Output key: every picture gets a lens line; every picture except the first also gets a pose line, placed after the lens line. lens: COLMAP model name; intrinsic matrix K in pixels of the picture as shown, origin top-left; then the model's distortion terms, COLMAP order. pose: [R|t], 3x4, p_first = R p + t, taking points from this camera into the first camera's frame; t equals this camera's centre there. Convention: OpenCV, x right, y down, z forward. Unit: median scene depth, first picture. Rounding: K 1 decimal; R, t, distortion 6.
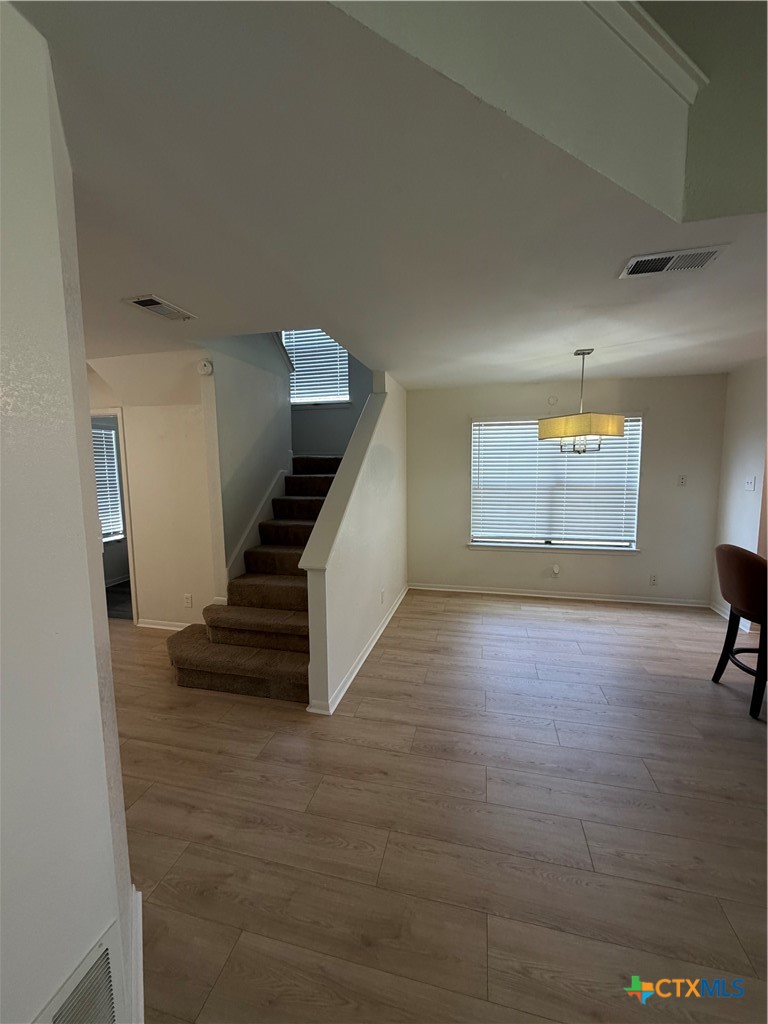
lens RADIAL K [[439.7, 0, 383.8], [0, 439.7, 500.8], [0, 0, 1]] dist [-0.000728, -0.000076]
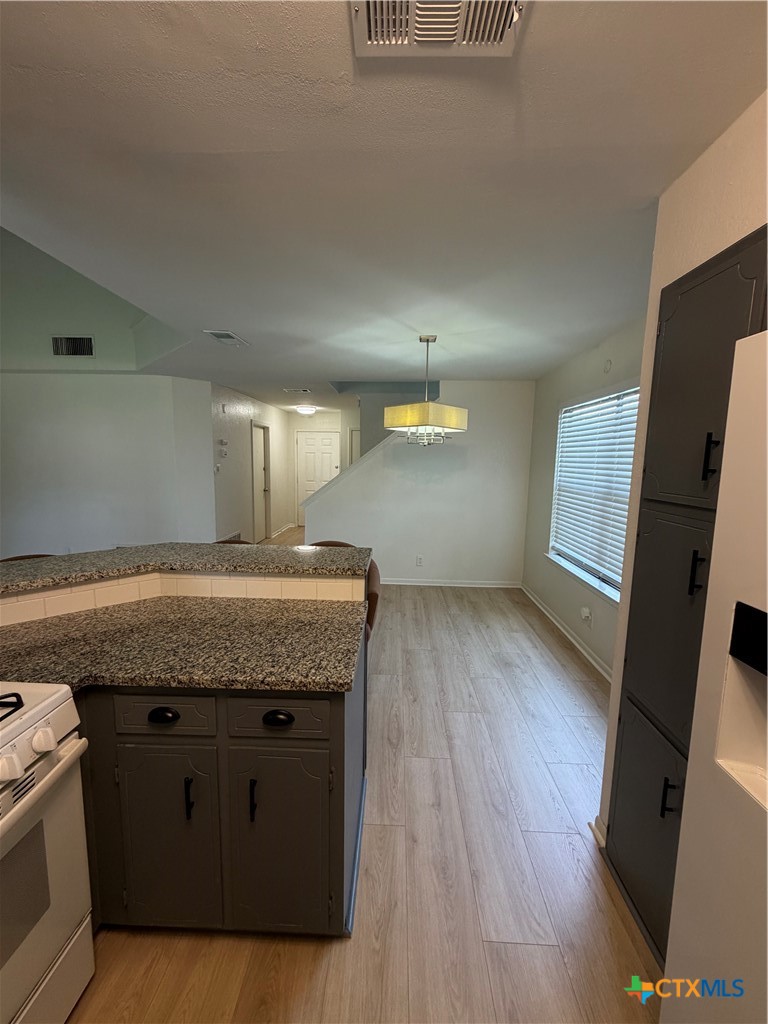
lens RADIAL K [[407.8, 0, 385.3], [0, 407.8, 508.4], [0, 0, 1]] dist [-0.001221, -0.000187]
pose [[0.220861, 0.142910, -0.964778, 0.986058], [-0.130102, 0.984683, 0.116075, -0.051234], [0.966589, 0.099883, 0.236071, 0.548732]]
